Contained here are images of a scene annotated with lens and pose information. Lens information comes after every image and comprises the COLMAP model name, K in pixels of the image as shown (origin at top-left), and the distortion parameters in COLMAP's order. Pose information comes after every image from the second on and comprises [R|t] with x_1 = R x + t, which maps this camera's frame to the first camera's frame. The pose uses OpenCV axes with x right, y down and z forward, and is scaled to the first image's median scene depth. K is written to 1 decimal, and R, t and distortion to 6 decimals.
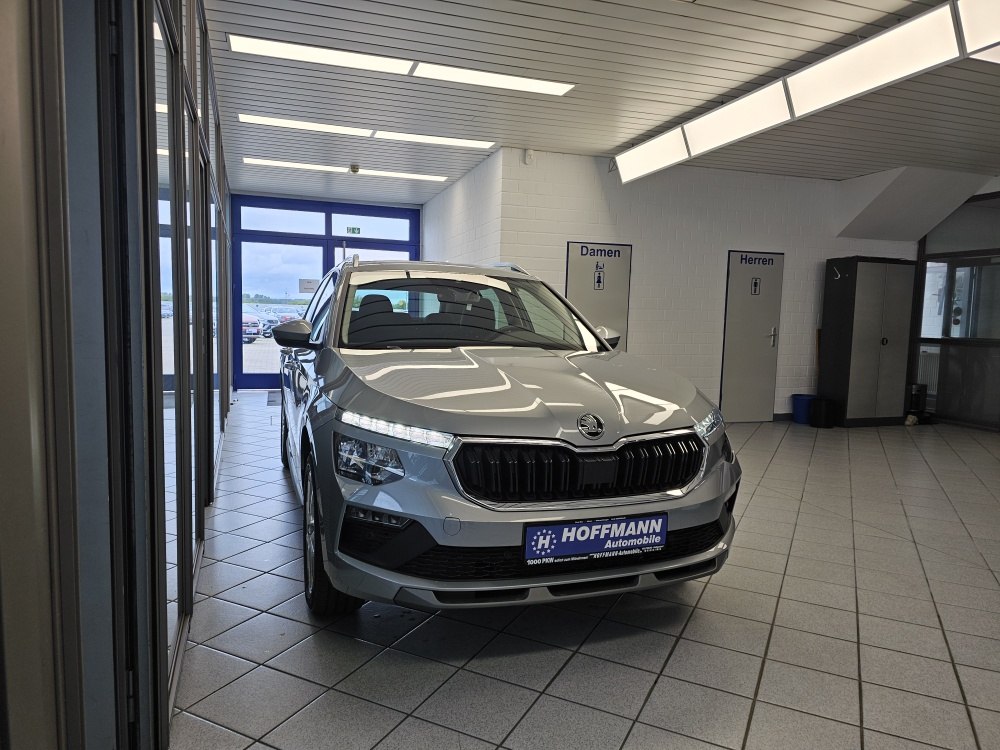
lens RADIAL K [[677.4, 0, 513.0], [0, 677.4, 382.5], [0, 0, 1]] dist [0.087824, -0.124371]
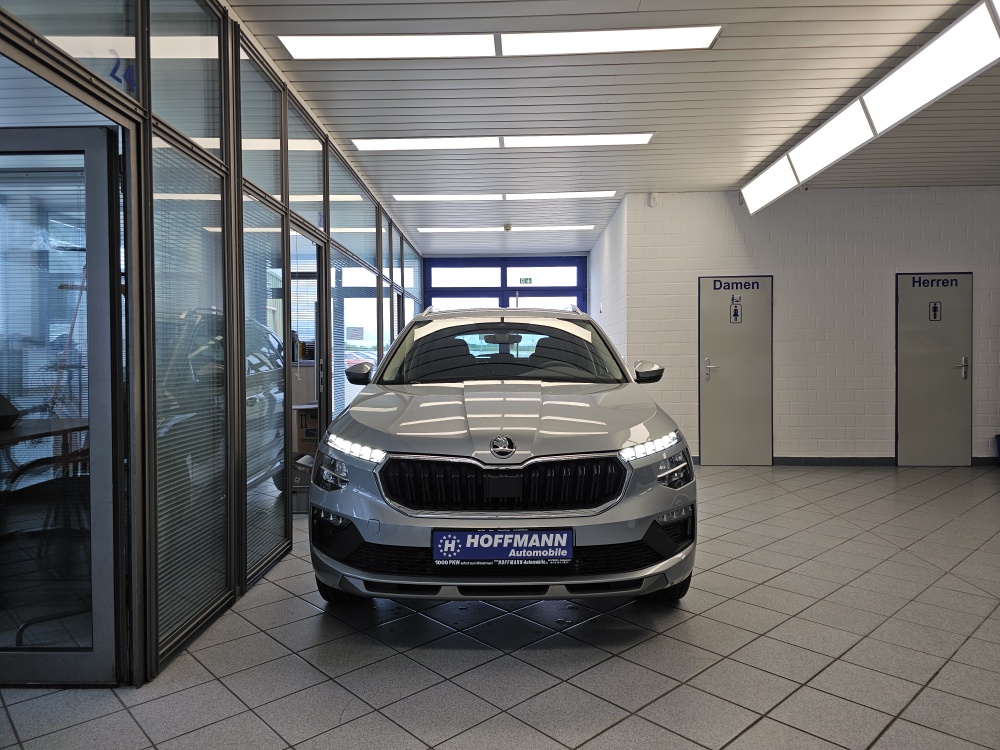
lens RADIAL K [[683.6, 0, 507.0], [0, 683.6, 368.0], [0, 0, 1]] dist [0.055941, -0.068978]
pose [[0.935140, -0.026381, -0.353295, 0.527637], [-0.002981, 0.996602, -0.082310, 0.026607], [0.354267, 0.078024, 0.931884, -0.076500]]
